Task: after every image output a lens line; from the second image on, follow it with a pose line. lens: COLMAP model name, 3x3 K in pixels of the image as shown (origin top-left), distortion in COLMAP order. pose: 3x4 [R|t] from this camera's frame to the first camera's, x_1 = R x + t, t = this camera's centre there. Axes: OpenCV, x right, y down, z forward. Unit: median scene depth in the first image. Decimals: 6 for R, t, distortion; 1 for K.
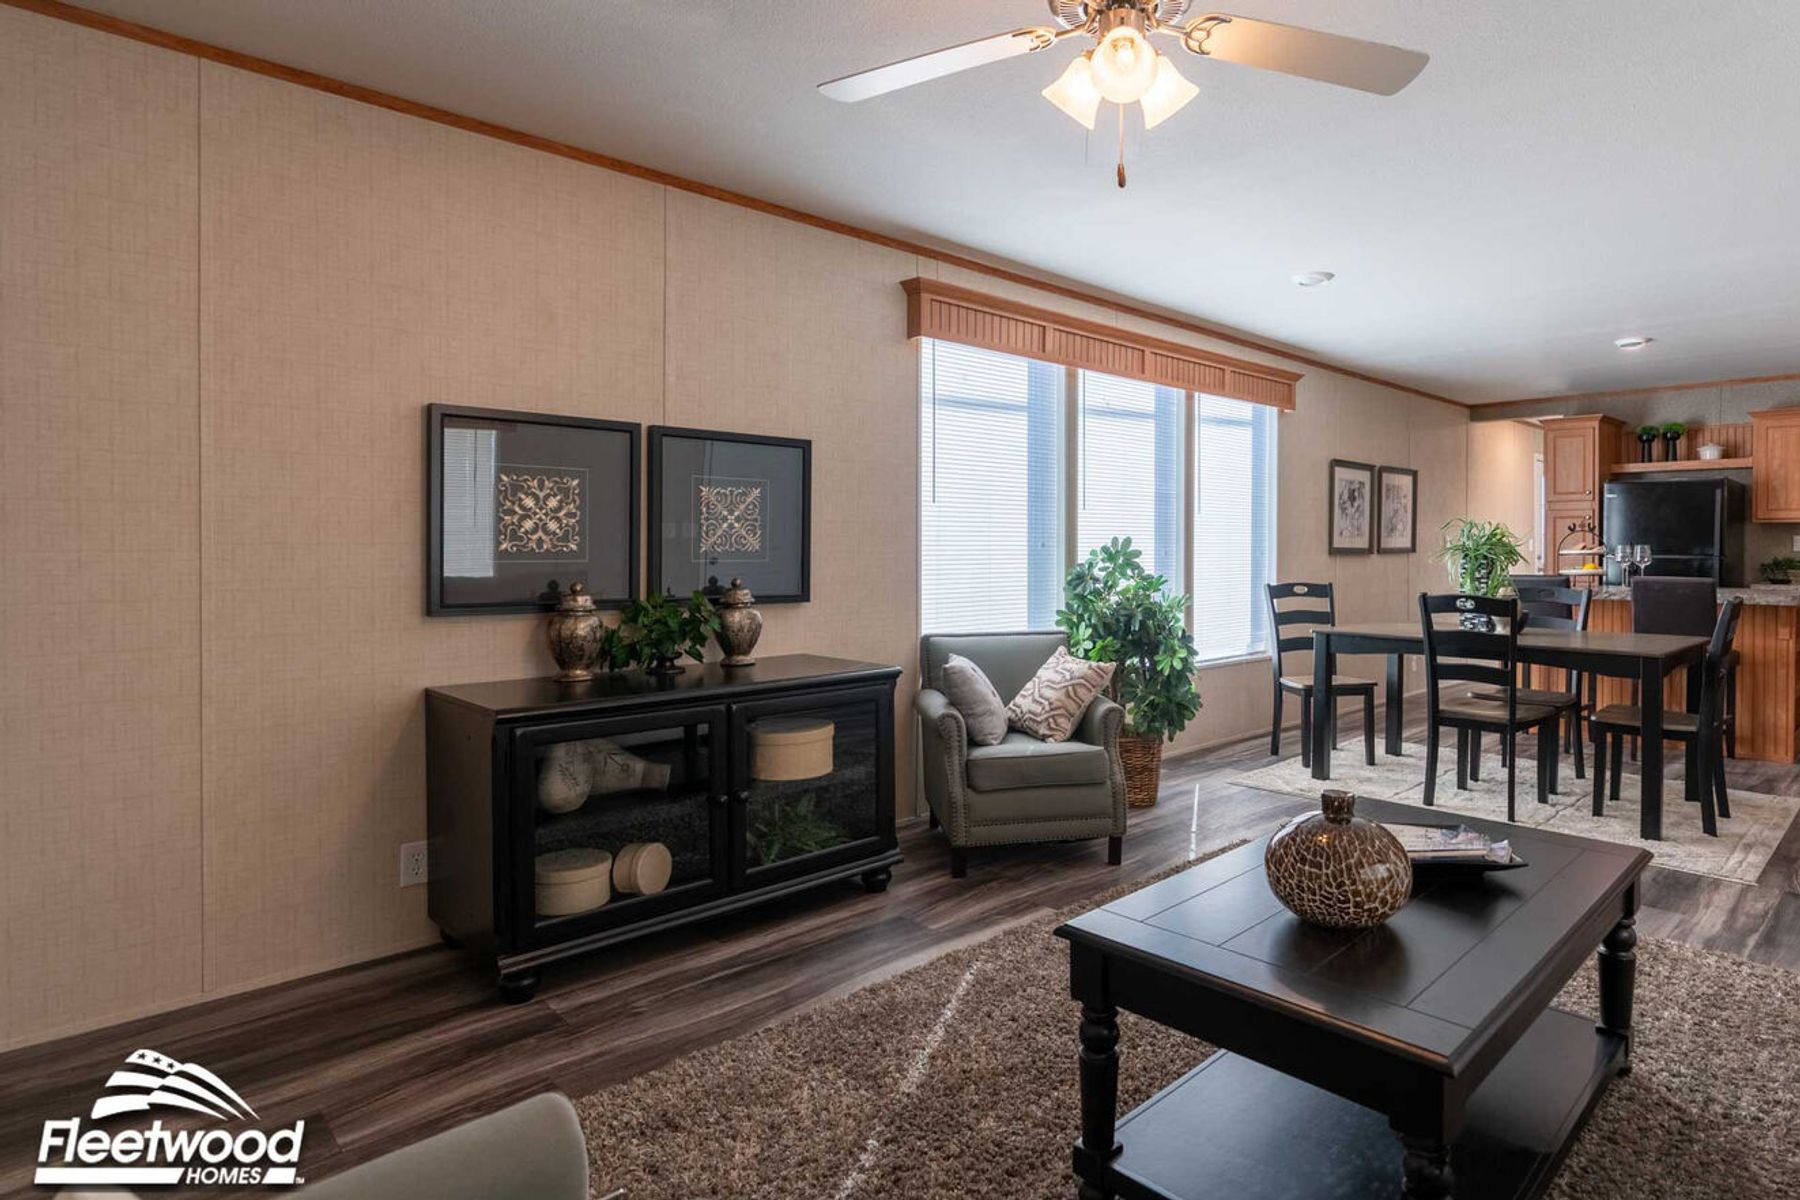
lens RADIAL K [[964.4, 0, 1052.7], [0, 964.4, 557.8], [0, 0, 1]] dist [-0.012539, 0.005693]
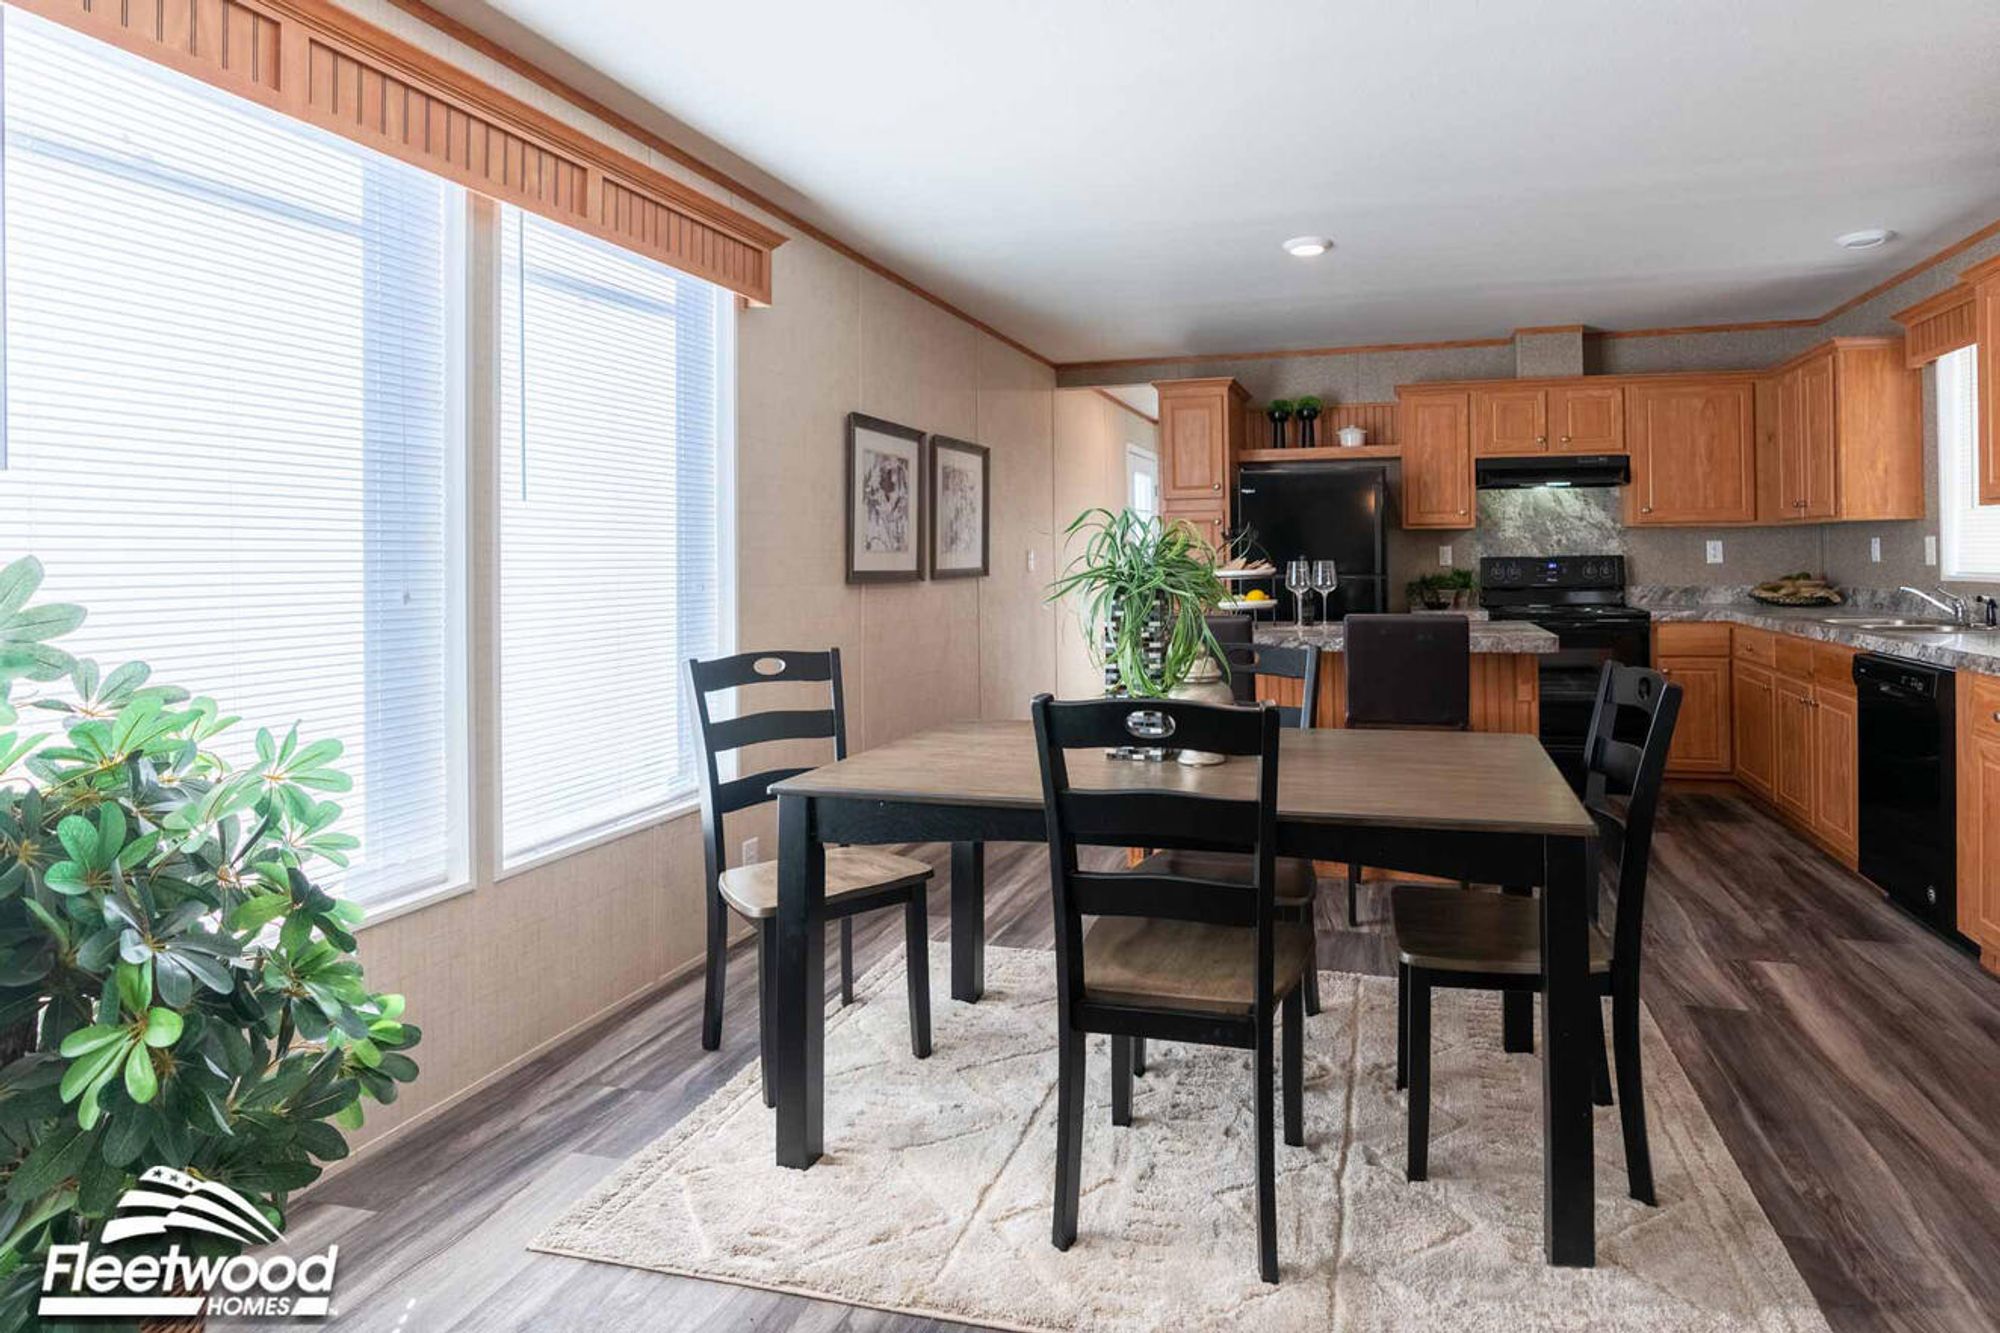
lens RADIAL K [[1071.6, 0, 1146.7], [0, 1071.6, 547.7], [0, 0, 1]] dist [-0.012539, 0.005693]
pose [[0.866817, -0.005655, 0.498594, 0.137006], [0.018660, 0.999603, -0.021103, -0.008203], [-0.498277, 0.027596, 0.866579, 0.400560]]
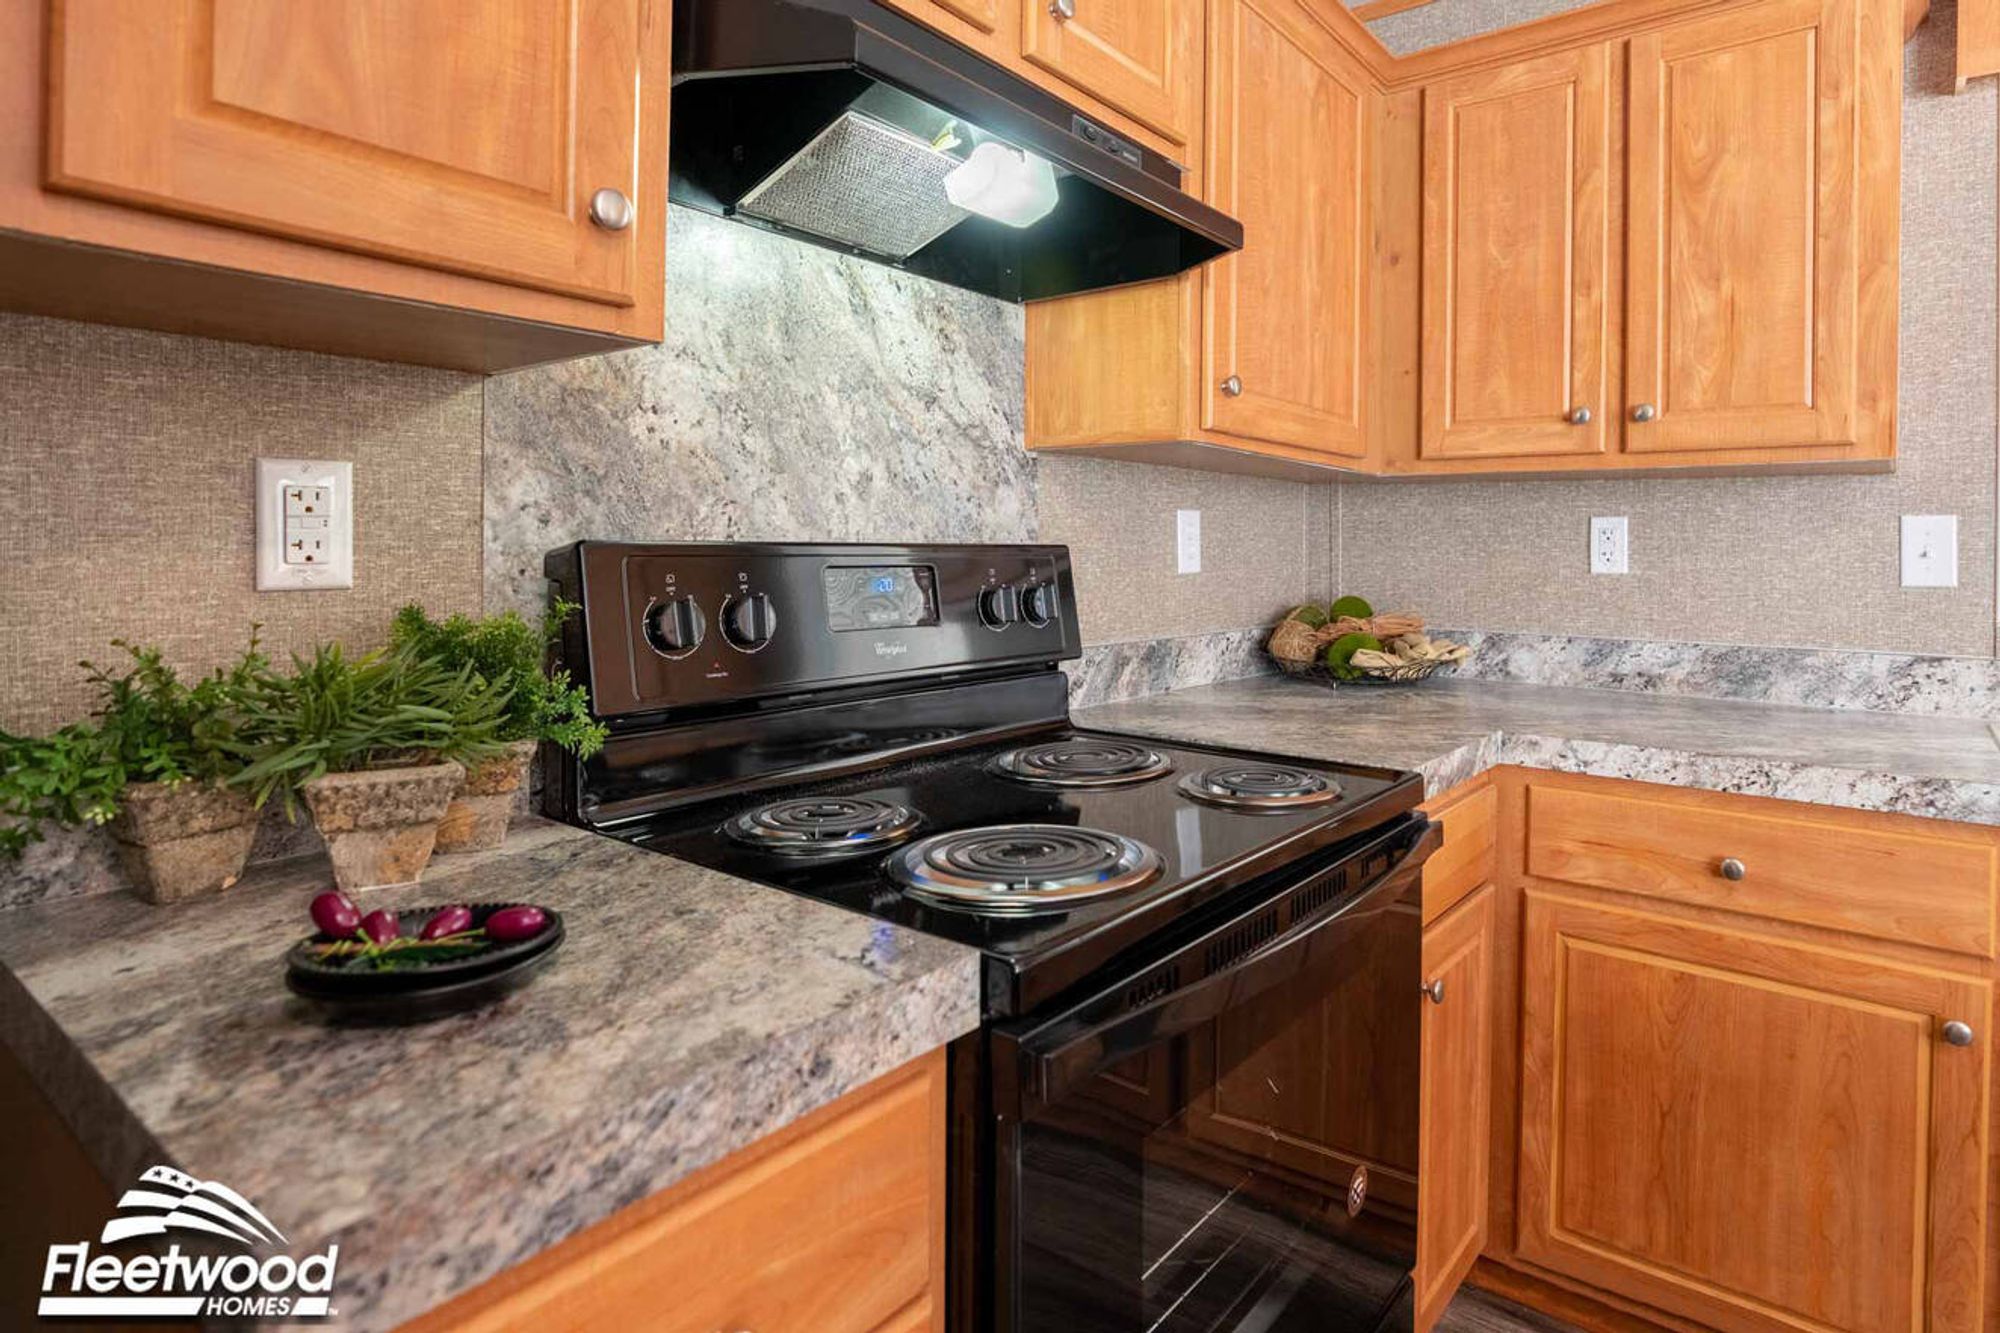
lens RADIAL K [[1071.6, 0, 1150.6], [0, 1071.6, 549.7], [0, 0, 1]] dist [-0.012539, 0.005693]
pose [[-0.119949, -0.000981, 0.992780, 0.716370], [0.002594, 0.999996, 0.001301, -0.012985], [-0.992777, 0.002731, -0.119946, 1.031081]]
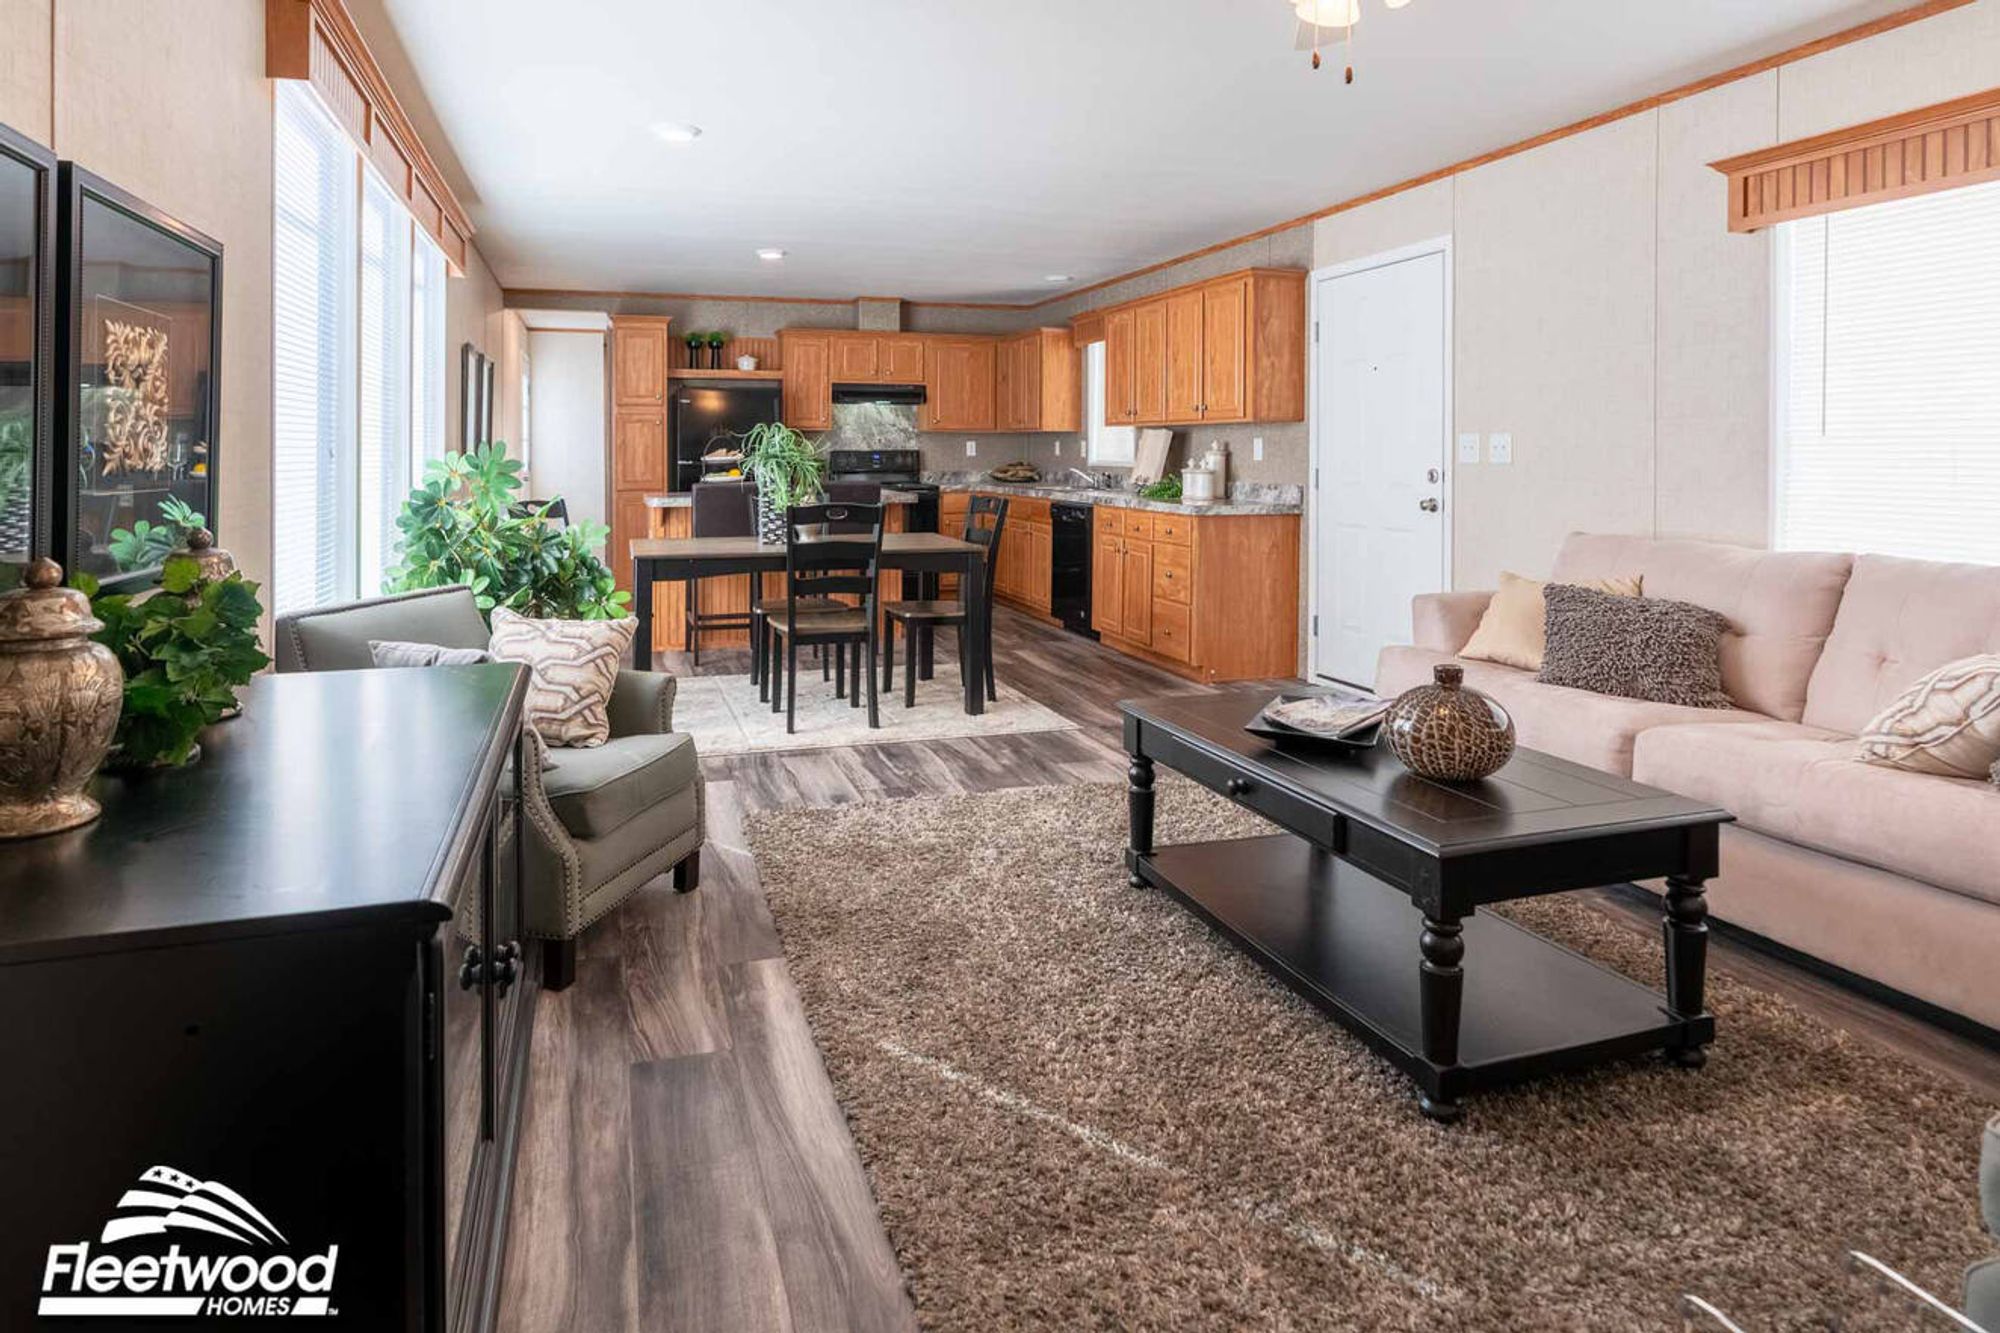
lens RADIAL K [[1101.3, 0, 954.8], [0, 1101.3, 465.3], [0, 0, 1]] dist [-0.009476, 0.005784]
pose [[0.503268, -0.013406, 0.864026, -0.299111], [0.011076, 0.999898, 0.009062, -0.005862], [-0.864059, 0.005009, 0.503365, 0.214613]]
